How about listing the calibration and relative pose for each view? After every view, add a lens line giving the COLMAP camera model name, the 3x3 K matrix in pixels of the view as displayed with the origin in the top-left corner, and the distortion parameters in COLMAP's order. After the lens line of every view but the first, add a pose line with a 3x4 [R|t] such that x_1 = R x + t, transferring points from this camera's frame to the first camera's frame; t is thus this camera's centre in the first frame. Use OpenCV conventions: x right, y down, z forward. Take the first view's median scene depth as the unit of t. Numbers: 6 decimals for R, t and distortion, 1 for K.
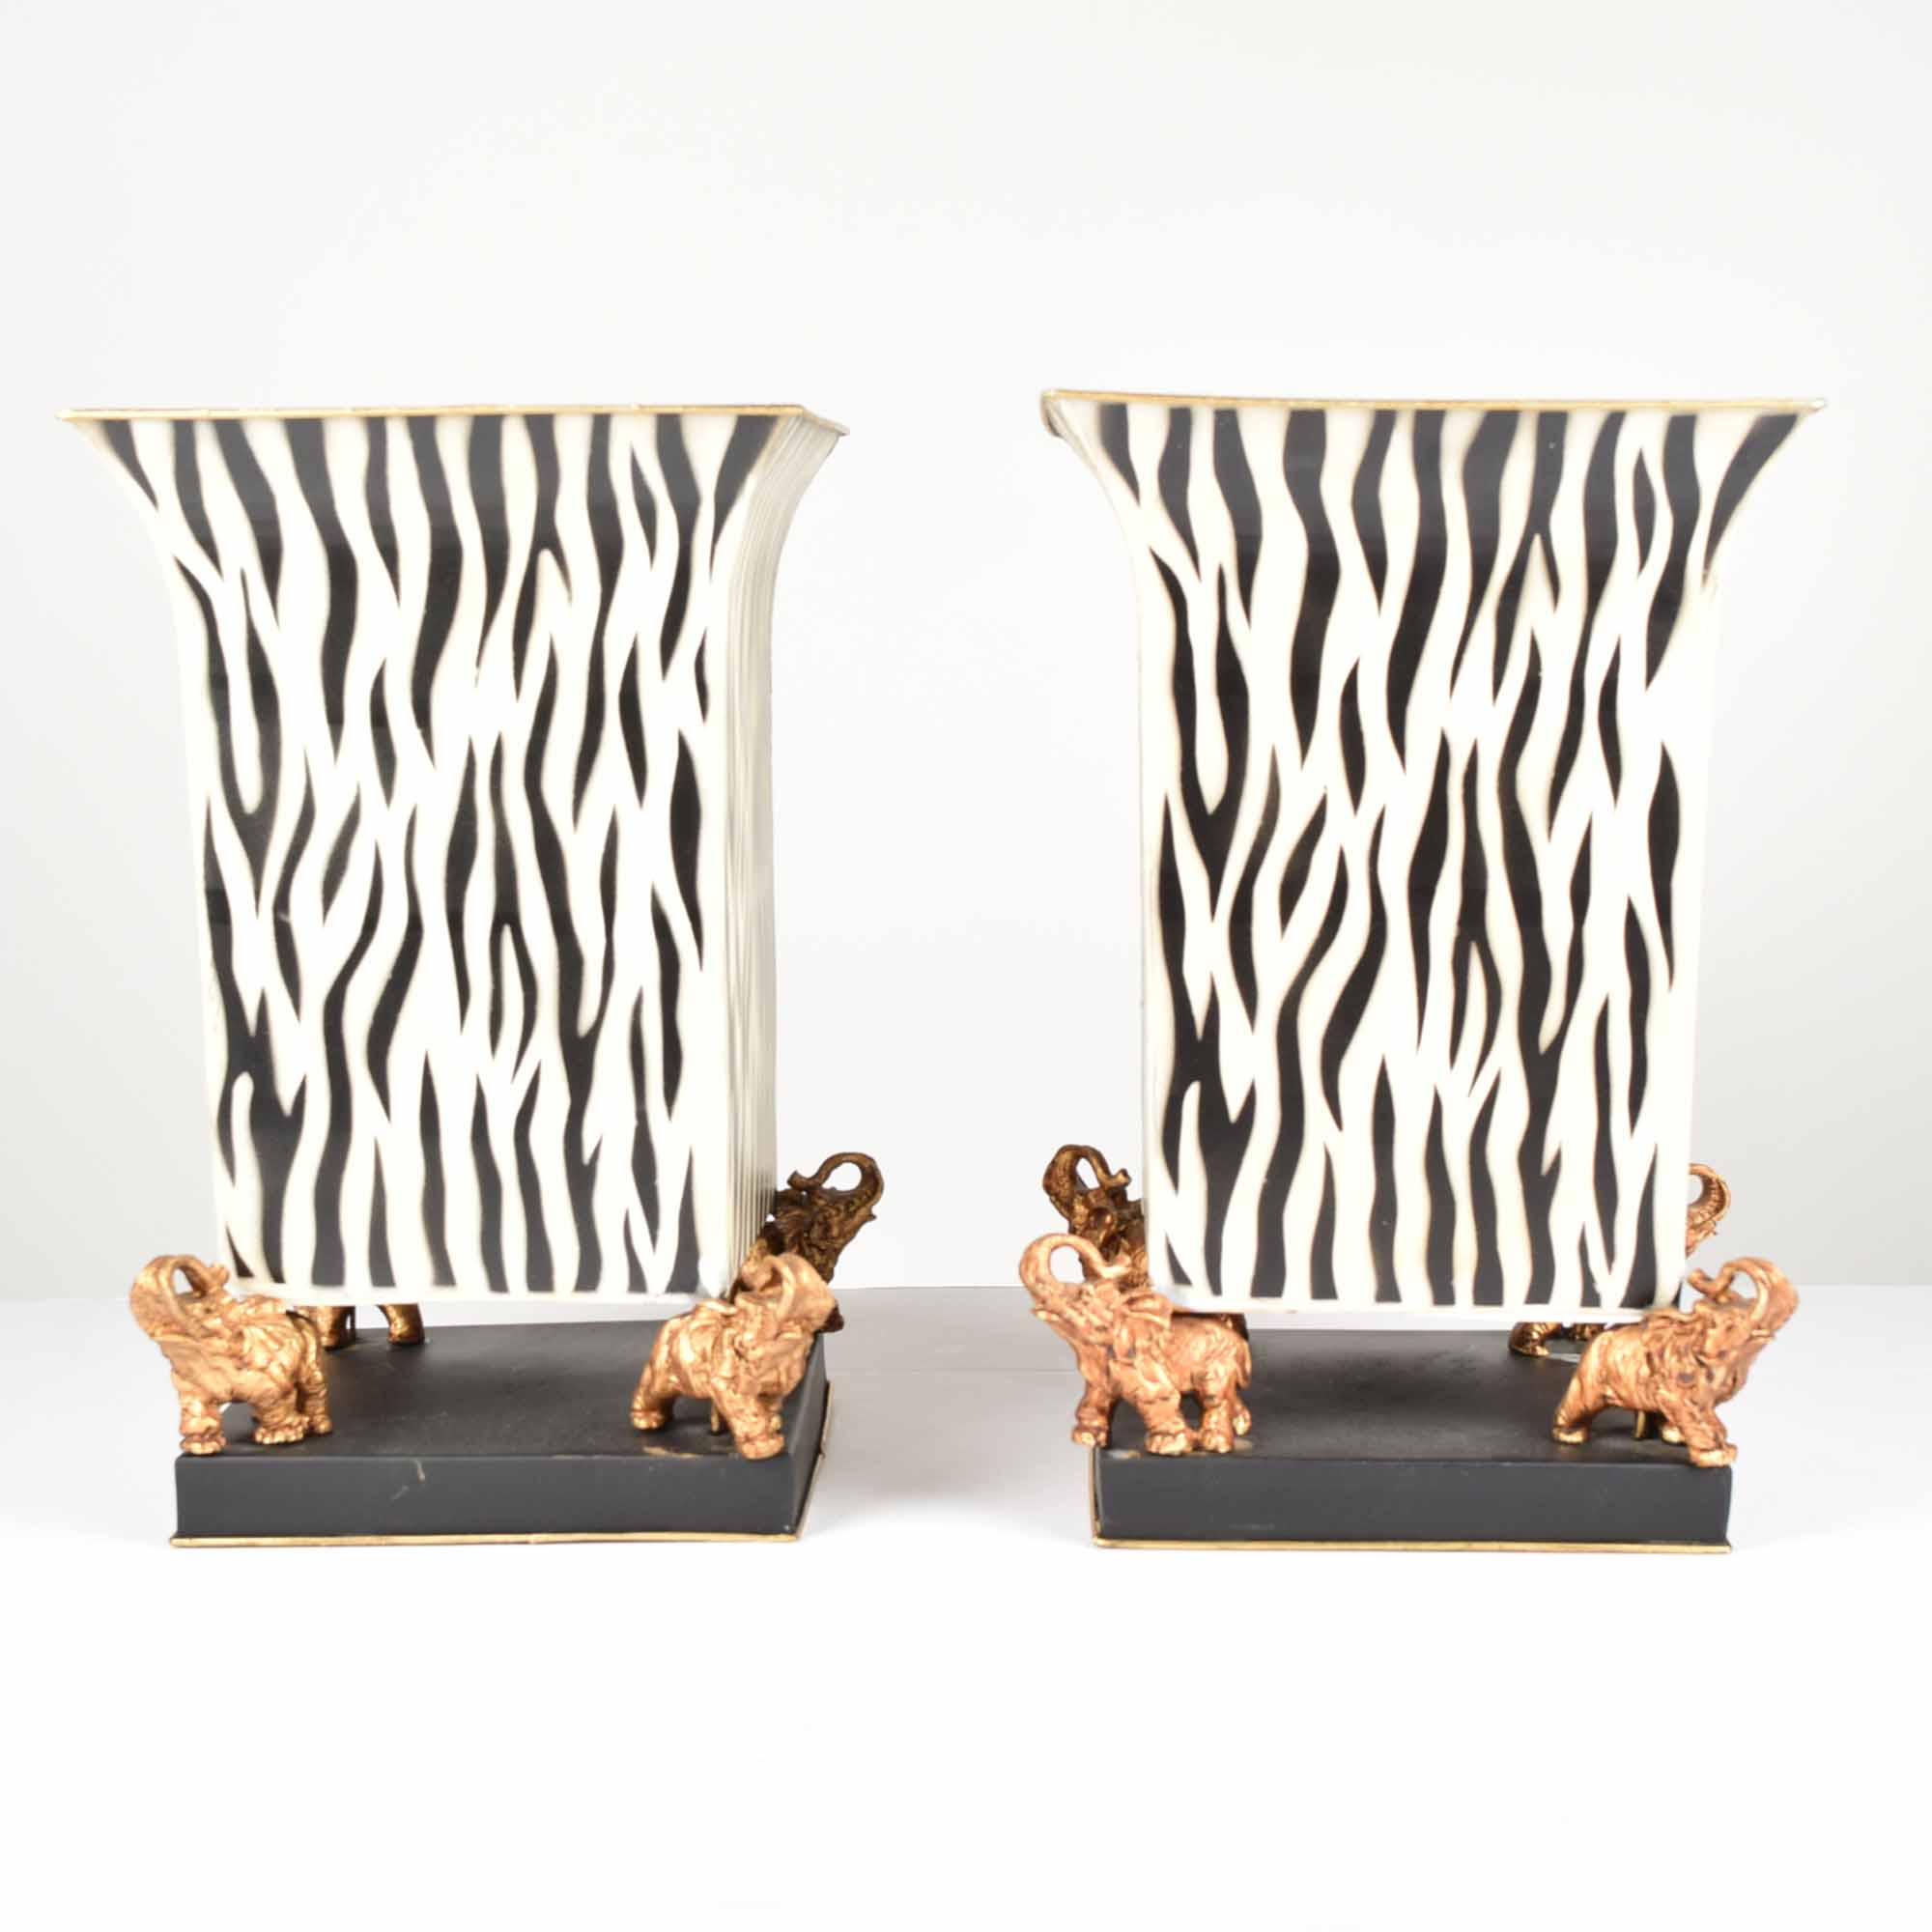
lens RADIAL K [[3351.2, 0, 964.7], [0, 3351.2, 961.5], [0, 0, 1]] dist [-0.045017, 0.000000]
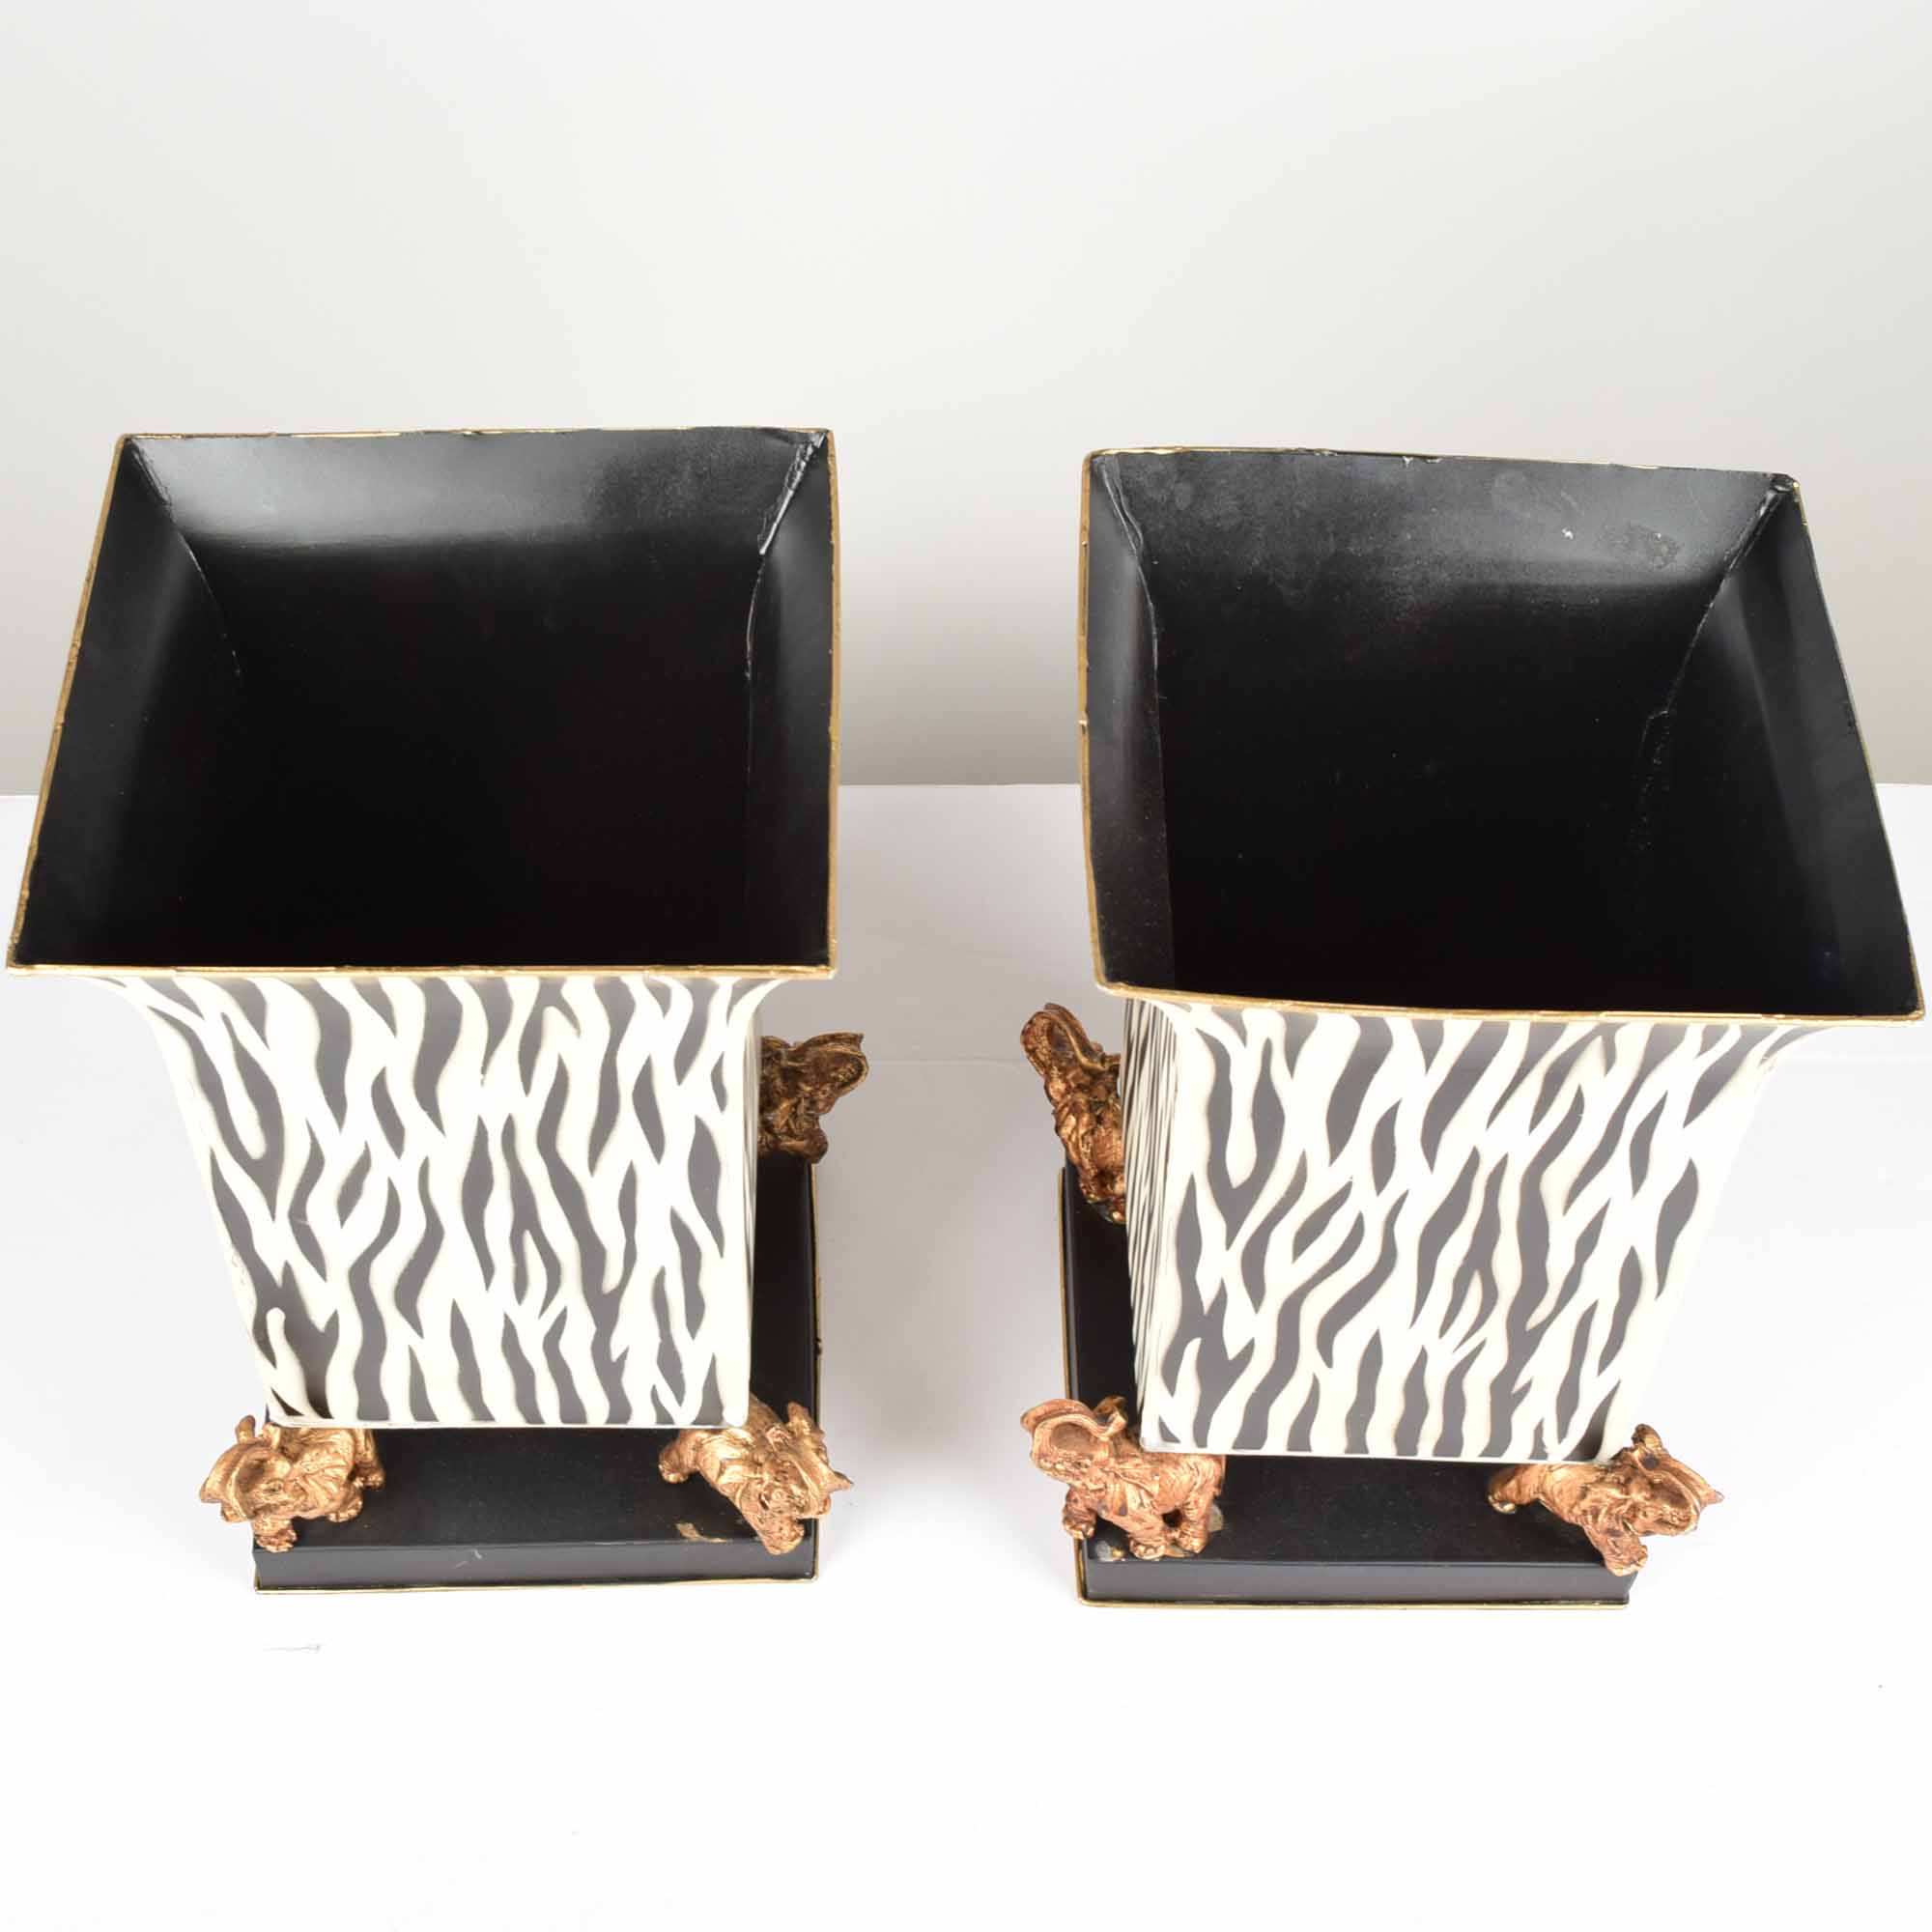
lens RADIAL K [[3351.2, 0, 957.9], [0, 3351.2, 963.0], [0, 0, 1]] dist [-0.045017, 0.000000]
pose [[0.998085, -0.019555, 0.058679, -0.065599], [-0.025229, 0.737485, 0.674892, -0.757752], [-0.056472, -0.675080, 0.735580, 0.310075]]
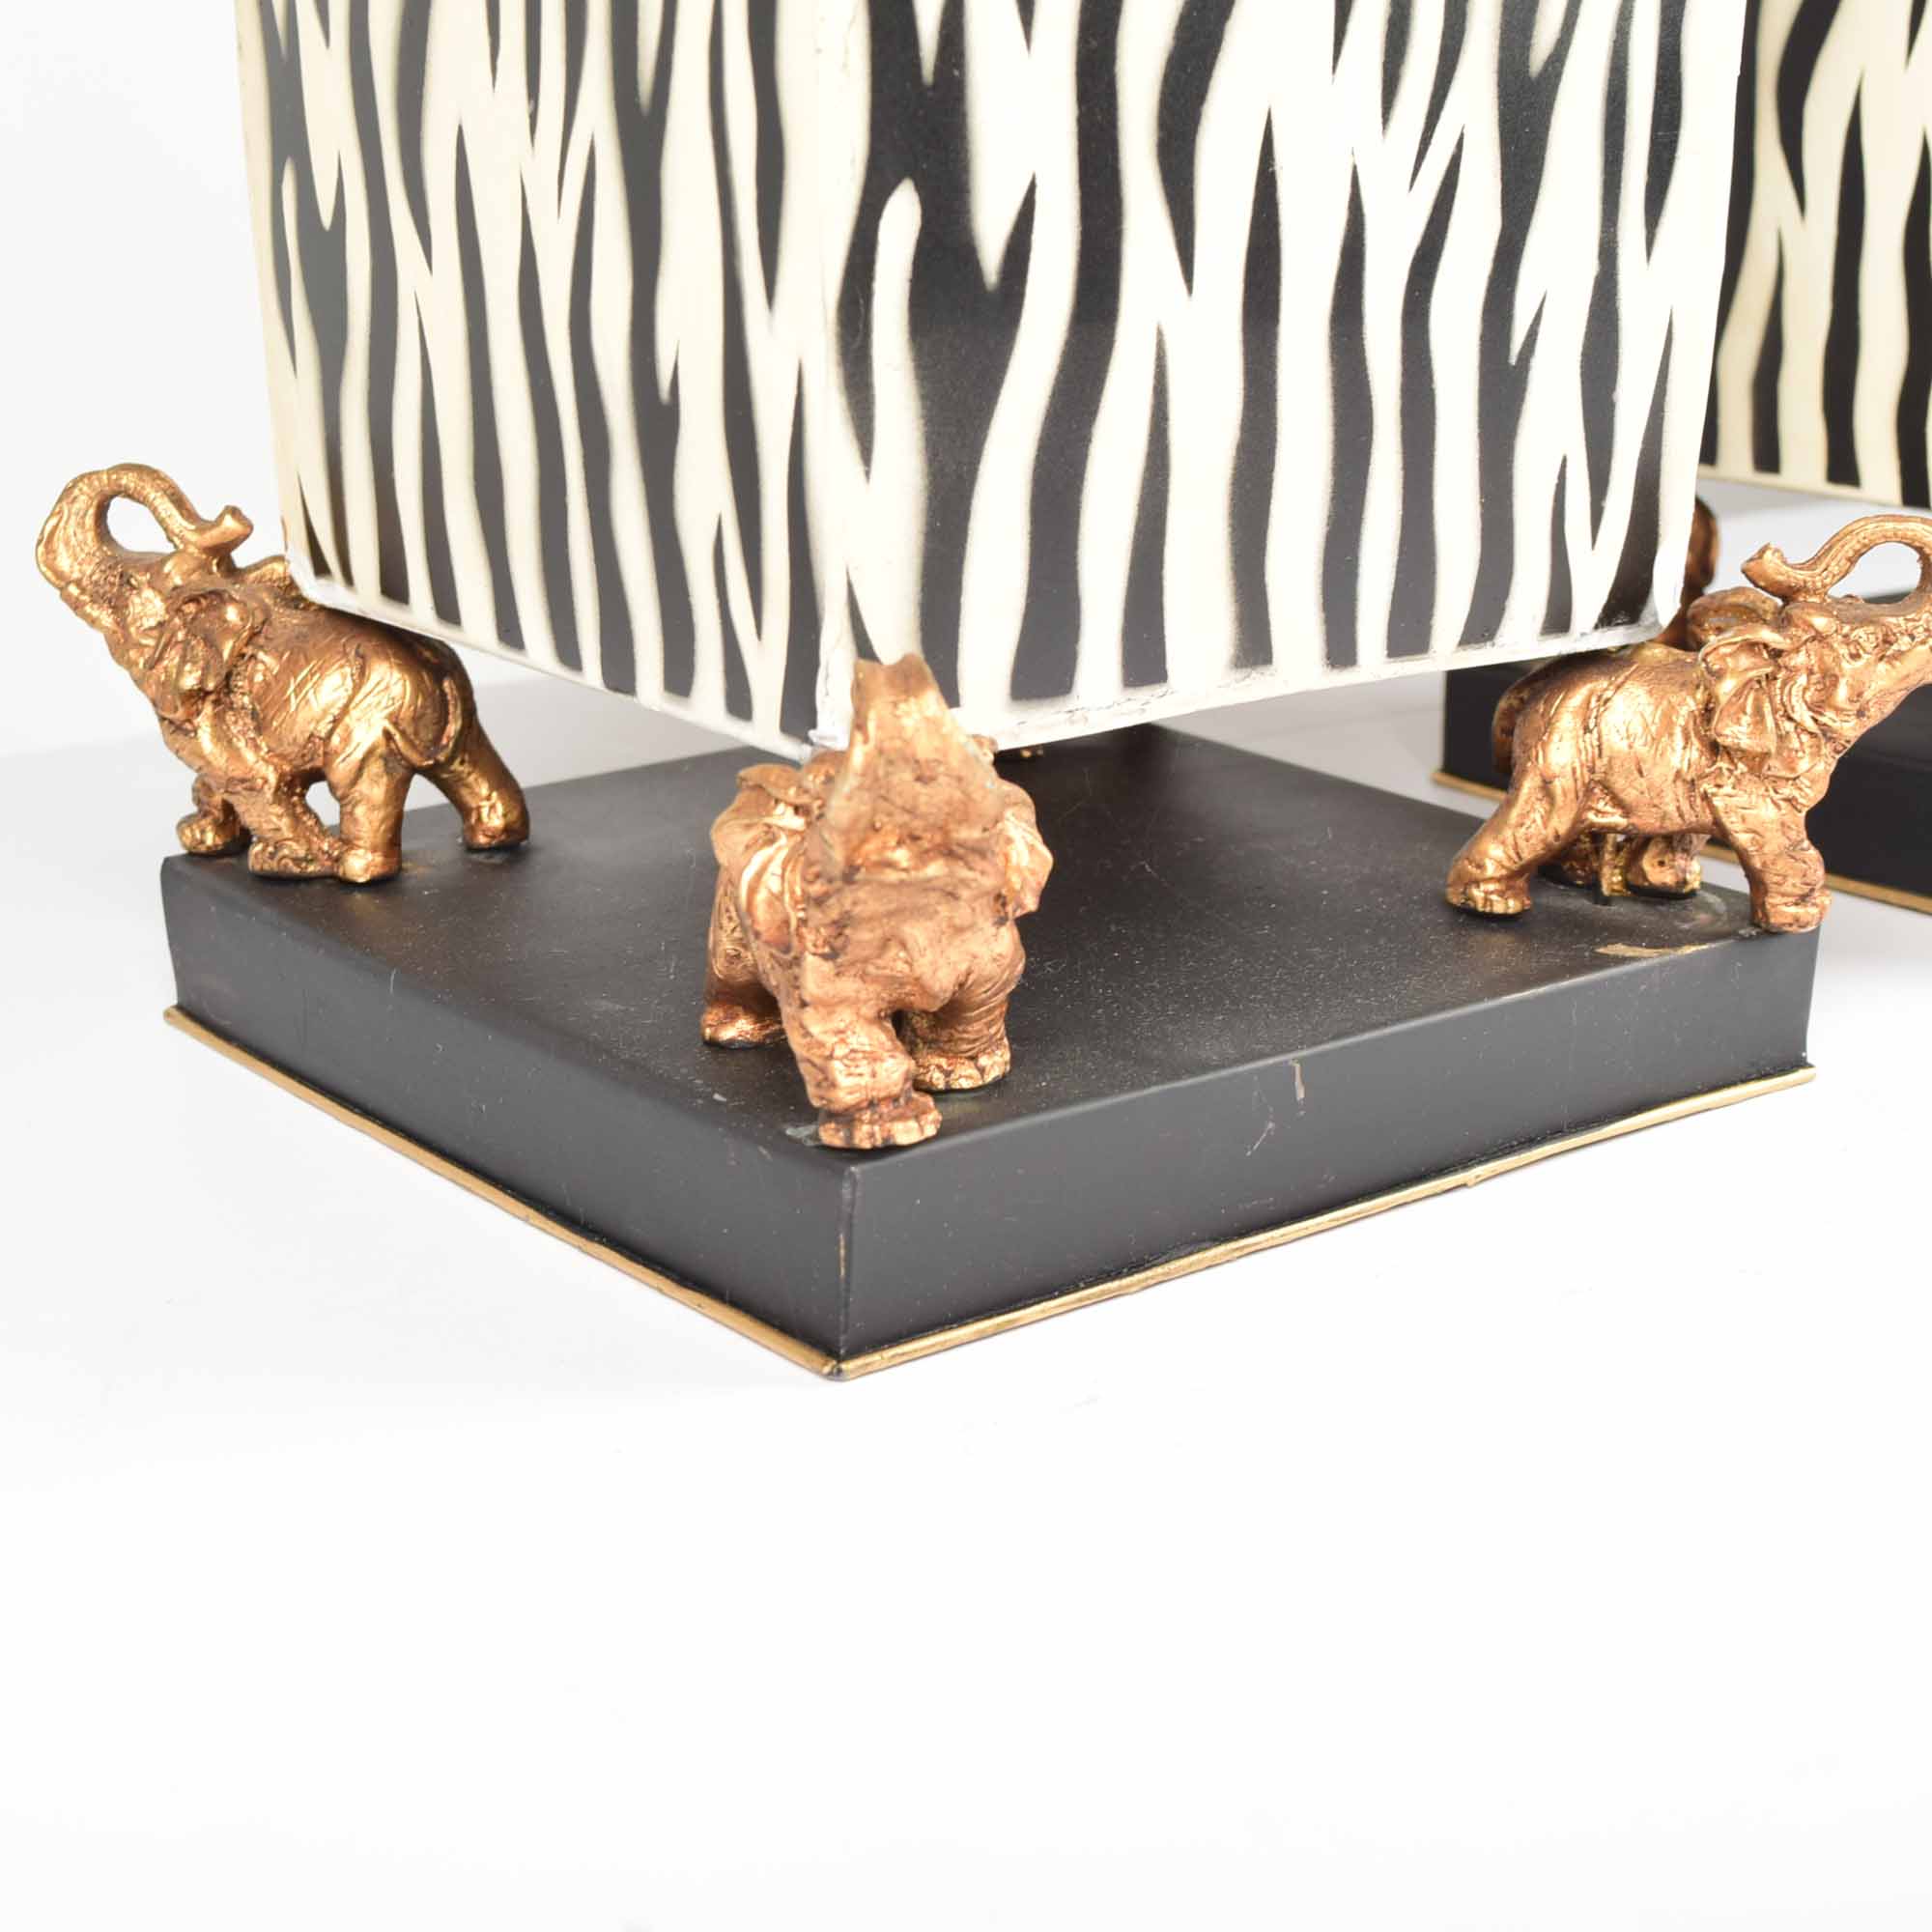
lens RADIAL K [[3351.2, 0, 959.0], [0, 3351.2, 964.2], [0, 0, 1]] dist [-0.045017, 0.000000]
pose [[0.777974, -0.165426, 0.606128, -0.472569], [0.055971, 0.979128, 0.195386, 0.047984], [-0.625799, -0.118080, 0.770995, 0.695857]]
